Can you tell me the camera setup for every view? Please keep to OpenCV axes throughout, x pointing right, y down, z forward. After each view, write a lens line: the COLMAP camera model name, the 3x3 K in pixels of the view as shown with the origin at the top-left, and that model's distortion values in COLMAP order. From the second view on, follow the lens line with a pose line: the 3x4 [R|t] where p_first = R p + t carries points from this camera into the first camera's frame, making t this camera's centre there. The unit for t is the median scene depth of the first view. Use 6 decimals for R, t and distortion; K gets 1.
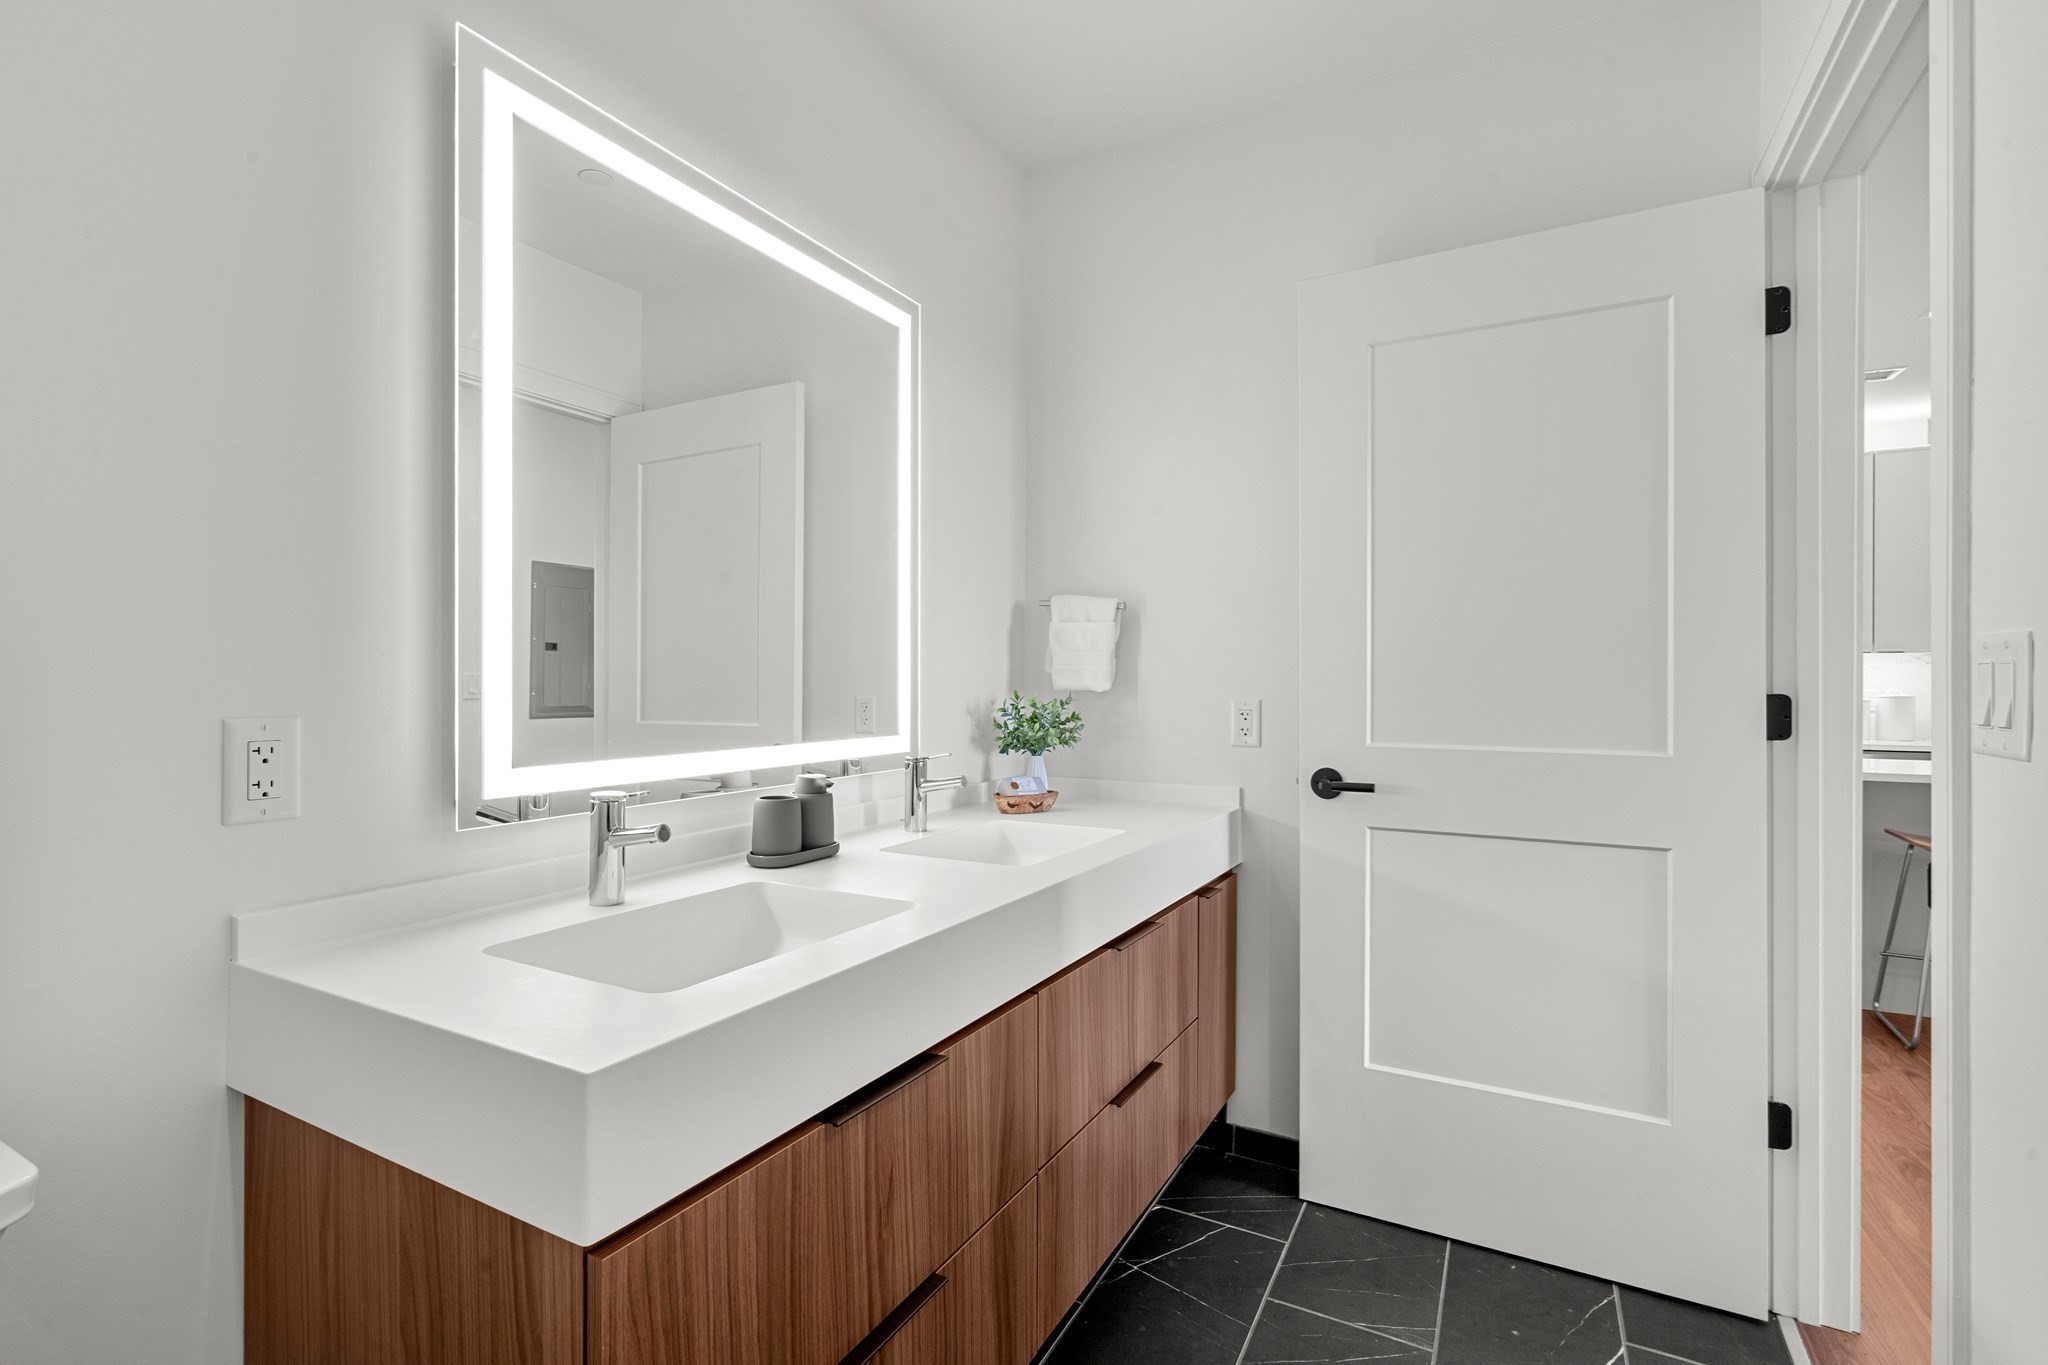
lens RADIAL K [[952.6, 0, 1003.9], [0, 952.6, 687.1], [0, 0, 1]] dist [-0.001485, 0.000971]
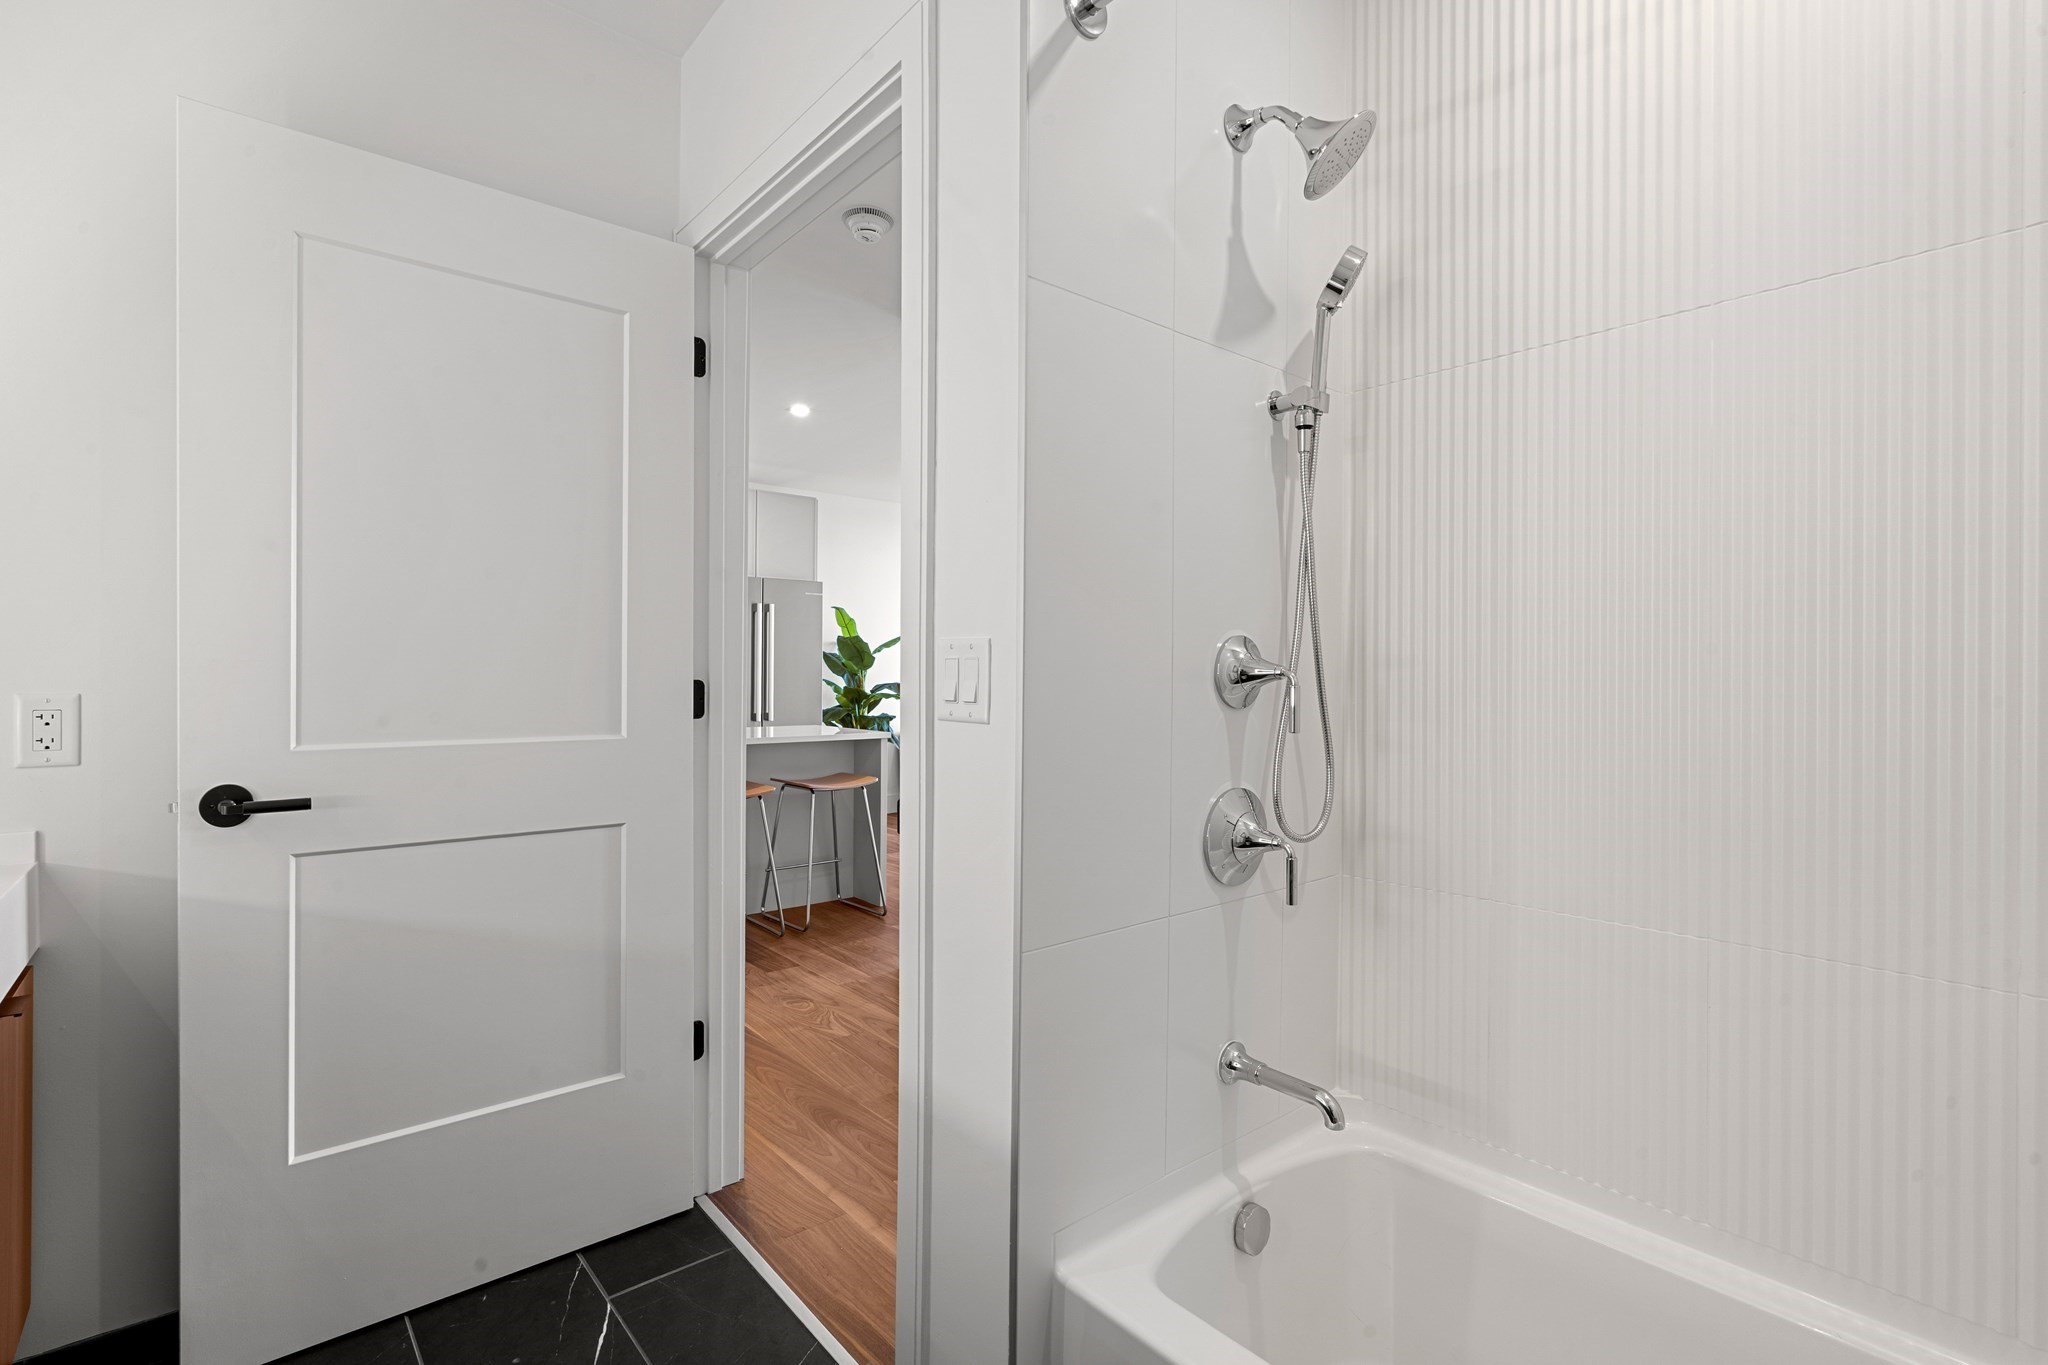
lens RADIAL K [[952.6, 0, 1024.0], [0, 952.6, 673.1], [0, 0, 1]] dist [-0.001485, 0.000971]
pose [[0.349069, -0.004683, 0.937085, -0.141225], [0.001054, 0.999989, 0.004604, -0.004308], [-0.937097, -0.000619, 0.349070, 0.174105]]
